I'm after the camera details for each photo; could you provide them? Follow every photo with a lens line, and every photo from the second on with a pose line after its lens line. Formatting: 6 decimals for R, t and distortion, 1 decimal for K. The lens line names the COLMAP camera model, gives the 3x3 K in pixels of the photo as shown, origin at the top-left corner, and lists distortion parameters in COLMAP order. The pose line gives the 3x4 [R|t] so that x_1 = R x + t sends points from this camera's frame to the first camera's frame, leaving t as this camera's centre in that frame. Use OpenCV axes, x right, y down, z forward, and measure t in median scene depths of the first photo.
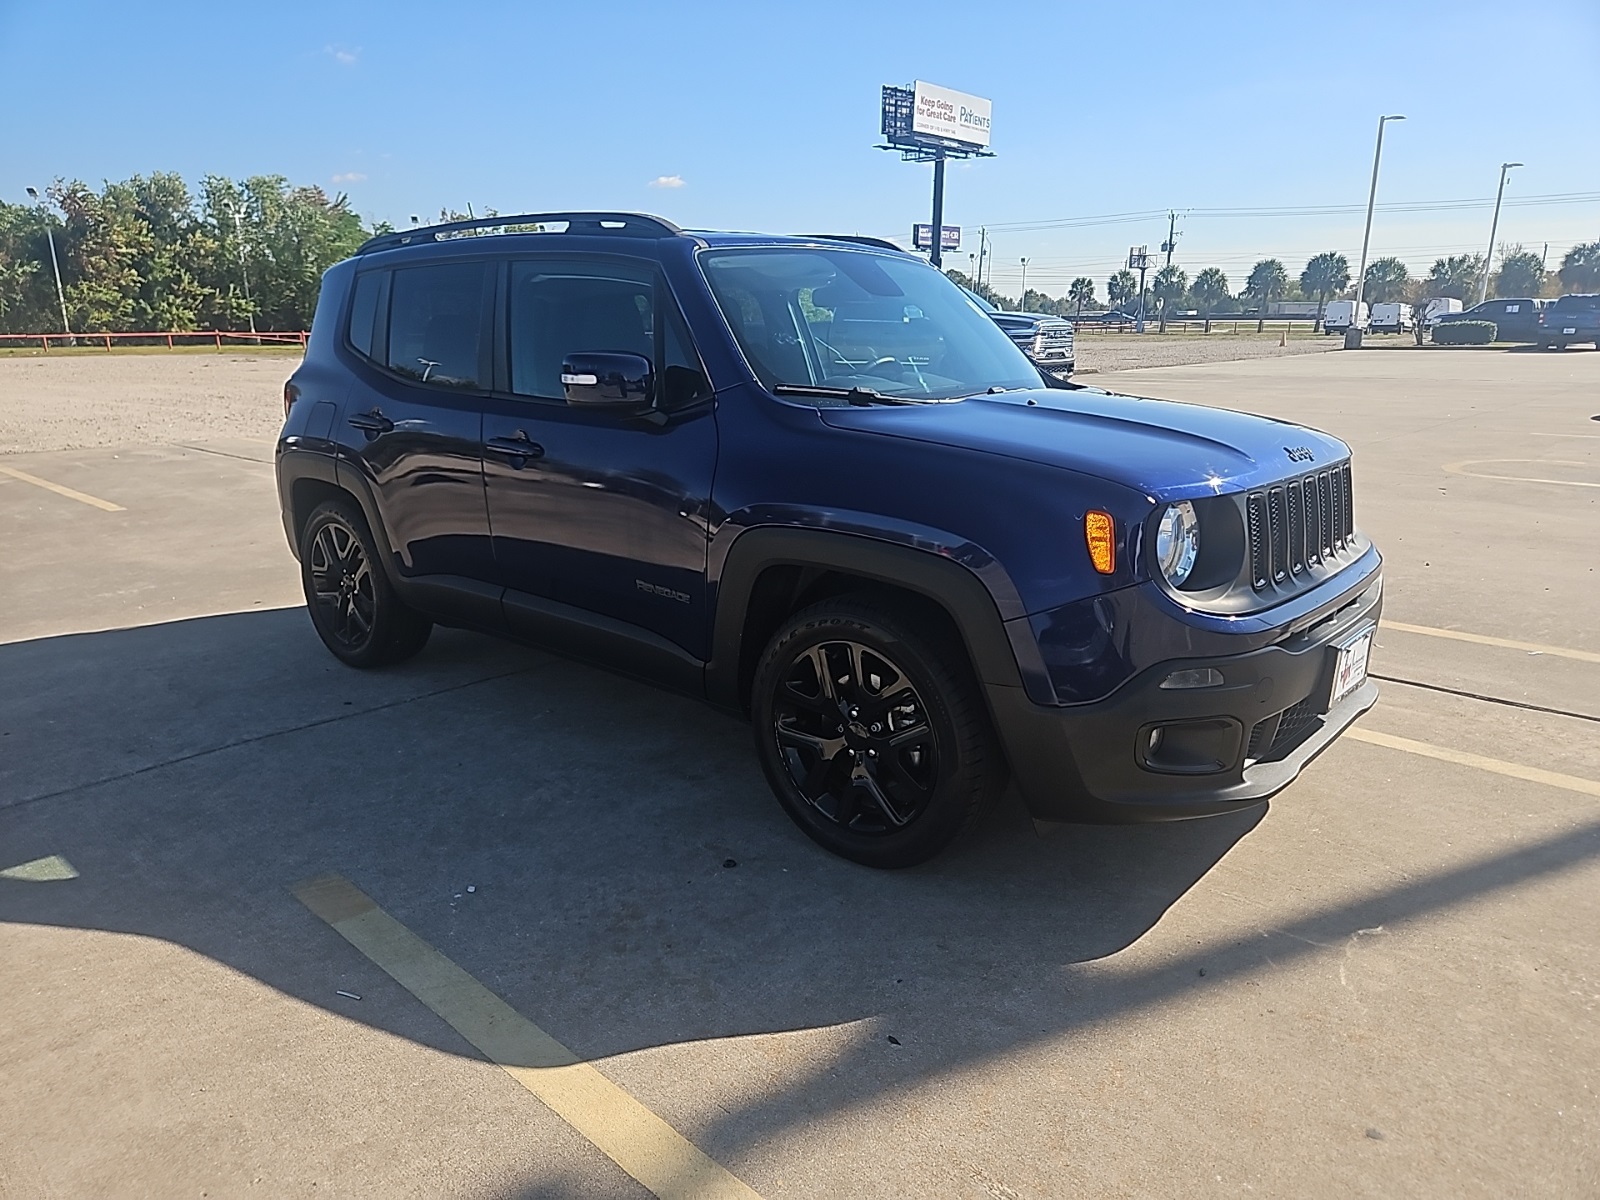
lens RADIAL K [[1075.2, 0, 807.5], [0, 1075.2, 592.3], [0, 0, 1]] dist [0.057822, -0.049300]
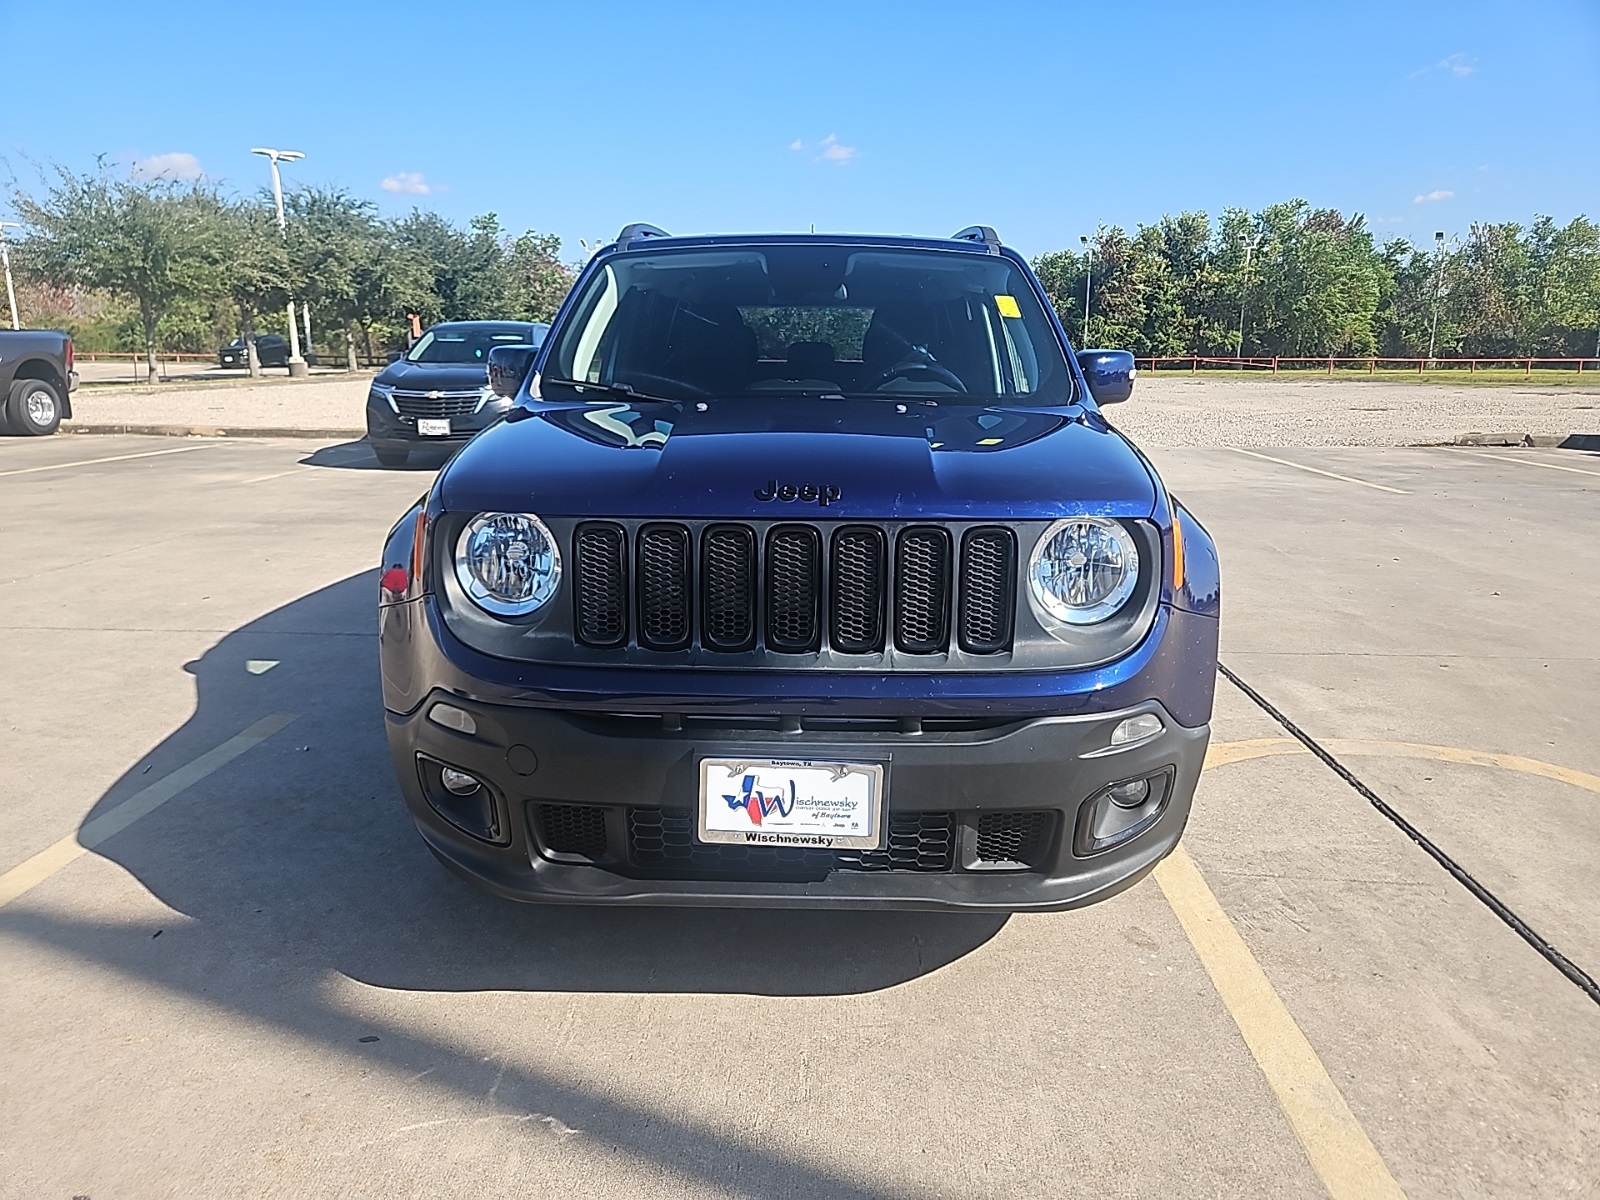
lens RADIAL K [[1075.2, 0, 807.5], [0, 1075.2, 592.3], [0, 0, 1]] dist [0.057822, -0.049300]
pose [[0.635249, 0.173947, -0.752463, 0.060250], [-0.191487, 0.979358, 0.064739, -0.006619], [0.748192, 0.102962, 0.655445, 0.033026]]
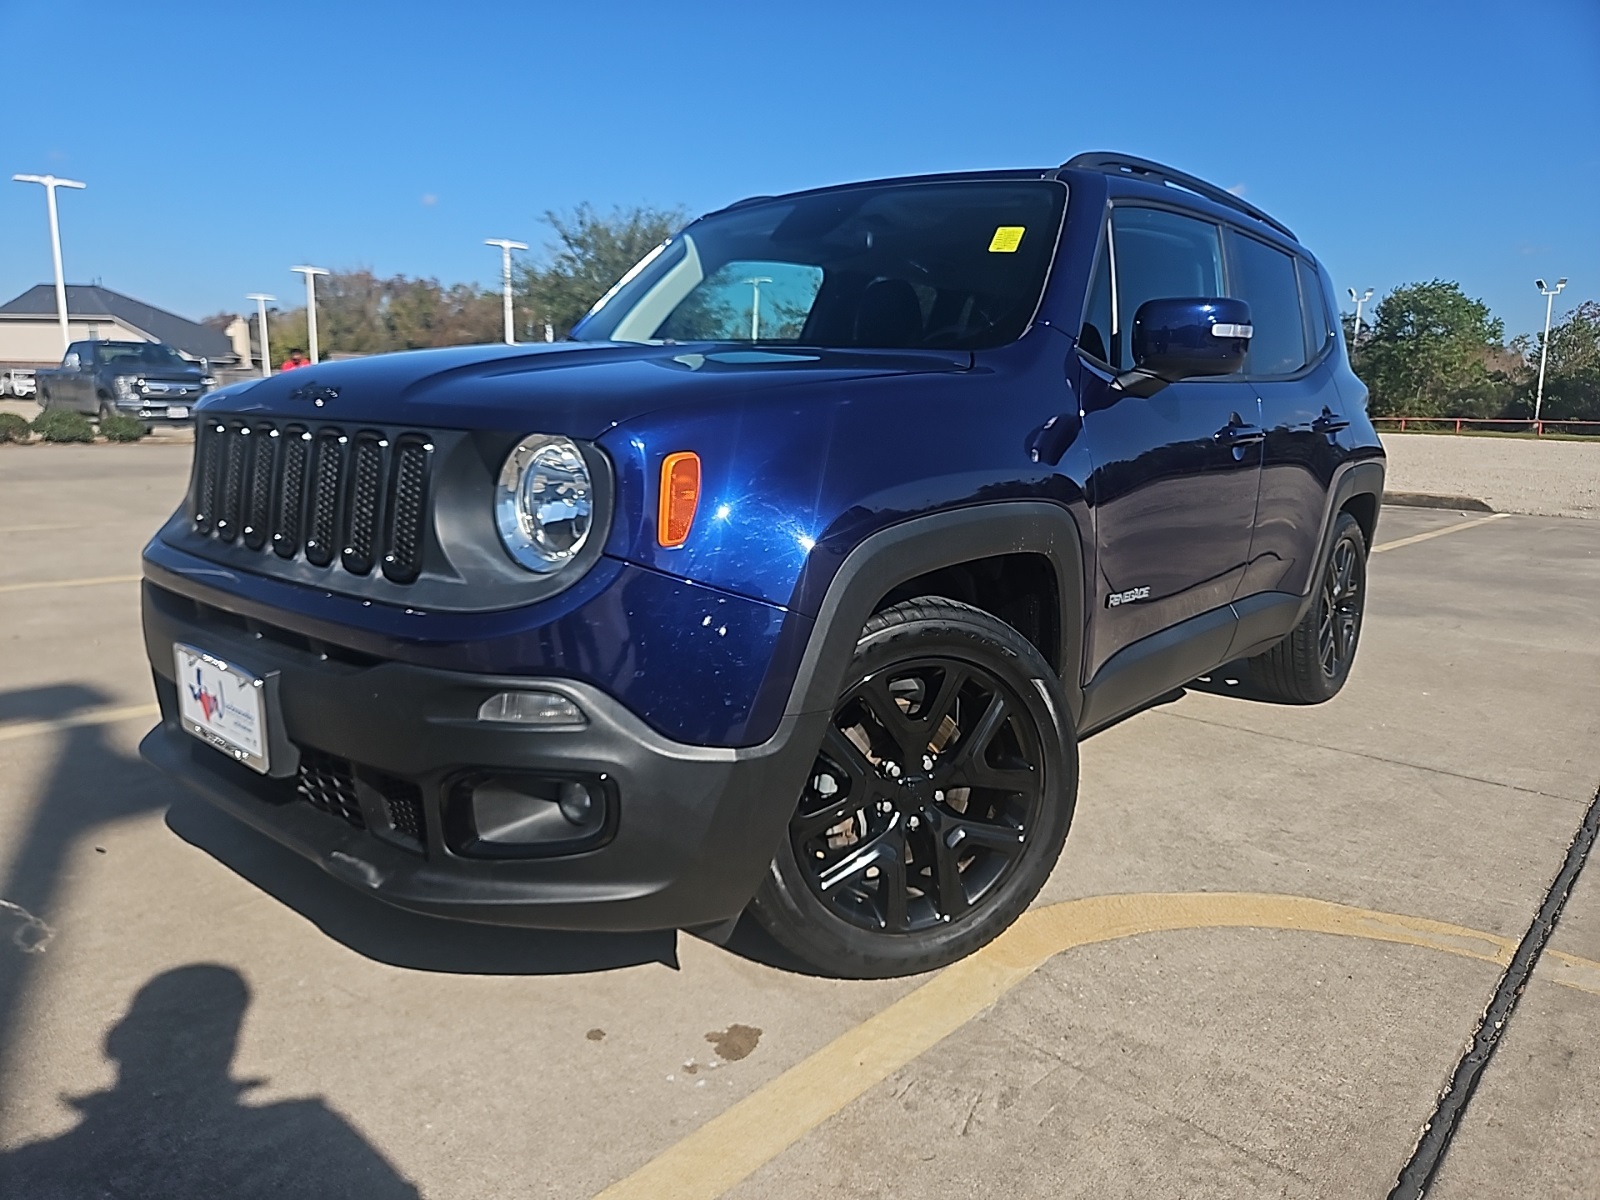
lens RADIAL K [[1091.9, 0, 788.8], [0, 1091.9, 594.8], [0, 0, 1]] dist [0.019373, -0.002568]
pose [[0.003693, 0.178087, -0.984008, 0.069254], [-0.260994, 0.950080, 0.170967, -0.012047], [0.965333, 0.256189, 0.049989, 0.075936]]
